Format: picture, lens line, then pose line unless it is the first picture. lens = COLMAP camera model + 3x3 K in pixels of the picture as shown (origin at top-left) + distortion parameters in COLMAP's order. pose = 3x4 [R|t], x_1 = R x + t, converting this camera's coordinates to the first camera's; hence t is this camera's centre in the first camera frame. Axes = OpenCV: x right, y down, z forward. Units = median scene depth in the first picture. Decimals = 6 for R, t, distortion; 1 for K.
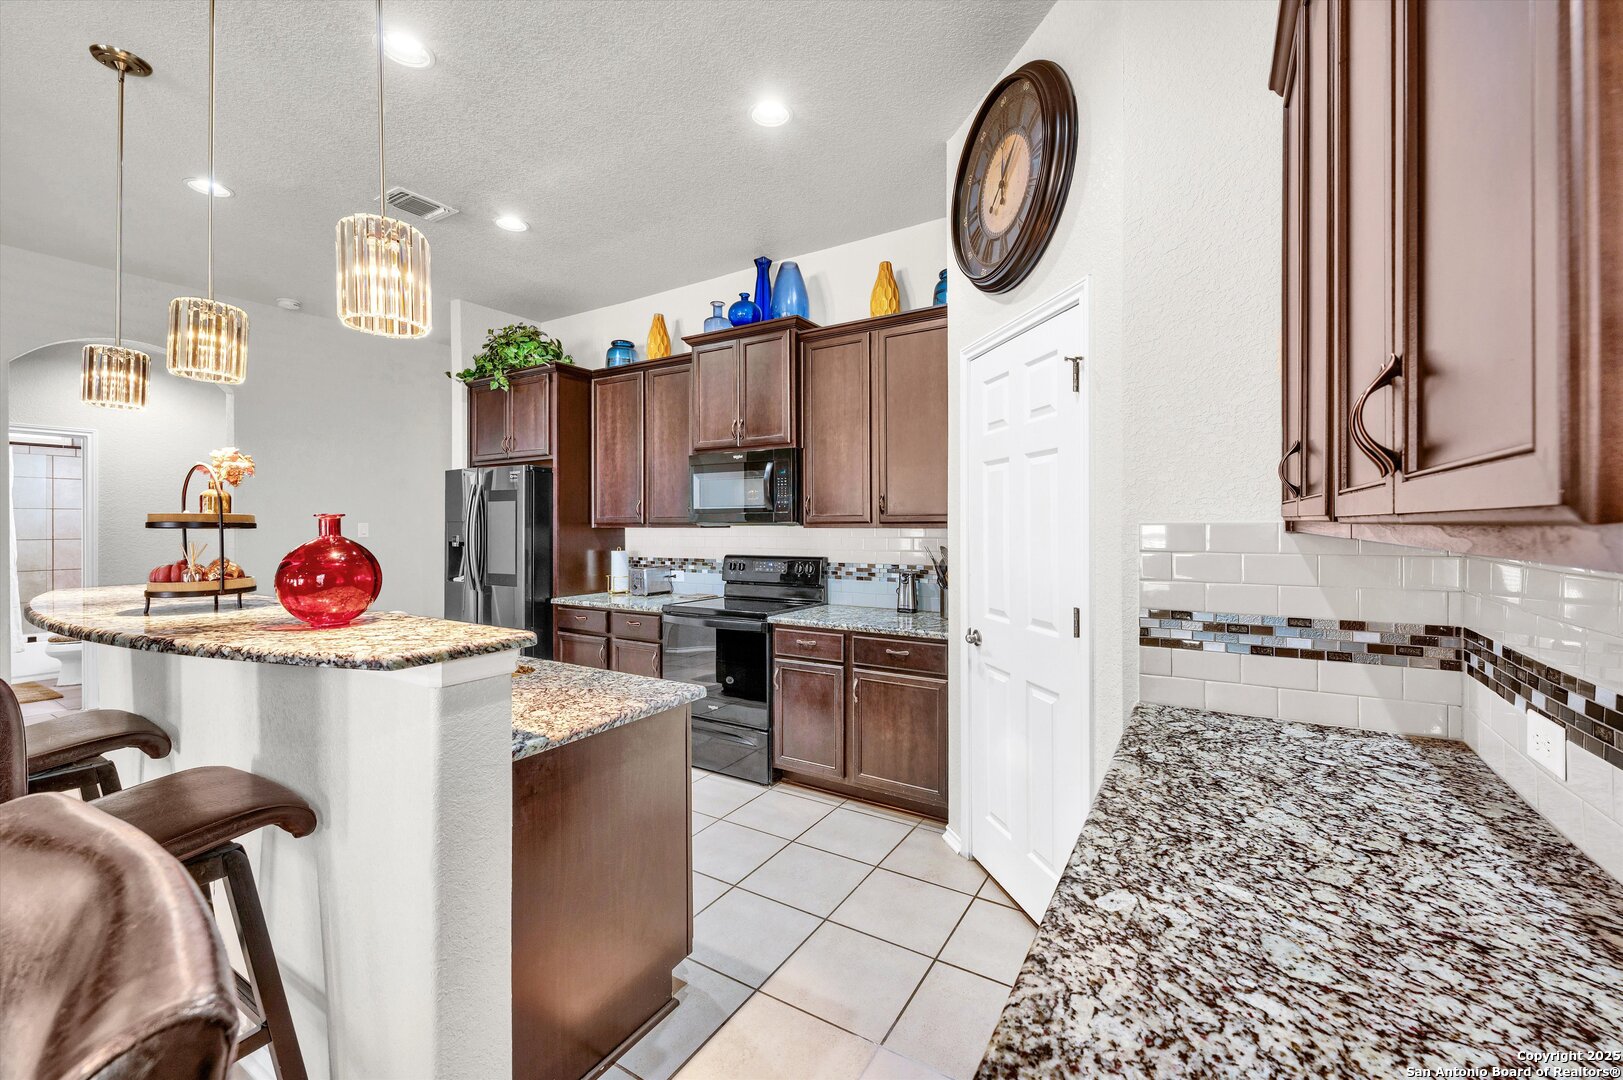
lens RADIAL K [[648.4, 0, 814.2], [0, 648.4, 527.0], [0, 0, 1]] dist [0.002426, -0.000109]
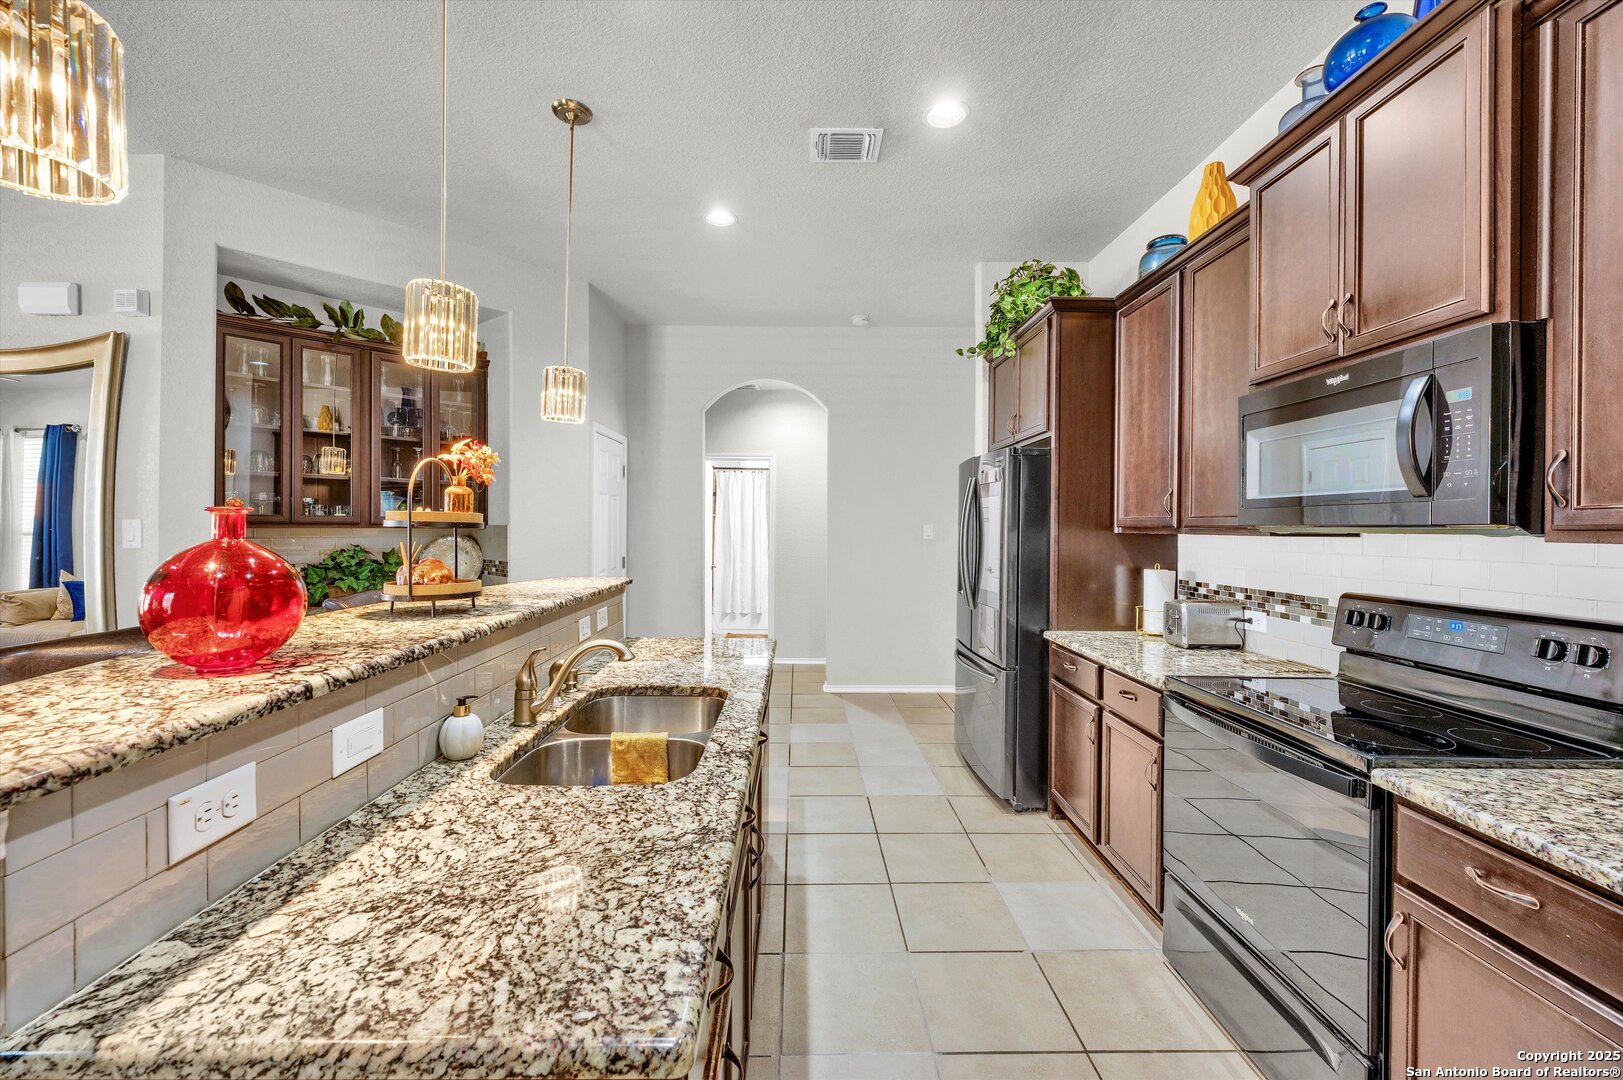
lens RADIAL K [[648.4, 0, 809.3], [0, 648.4, 526.9], [0, 0, 1]] dist [0.002426, -0.000109]
pose [[0.539441, 0.006834, -0.841995, 0.055846], [-0.012023, 0.999928, 0.000413, -0.001637], [0.841937, 0.009901, 0.539484, 0.390386]]
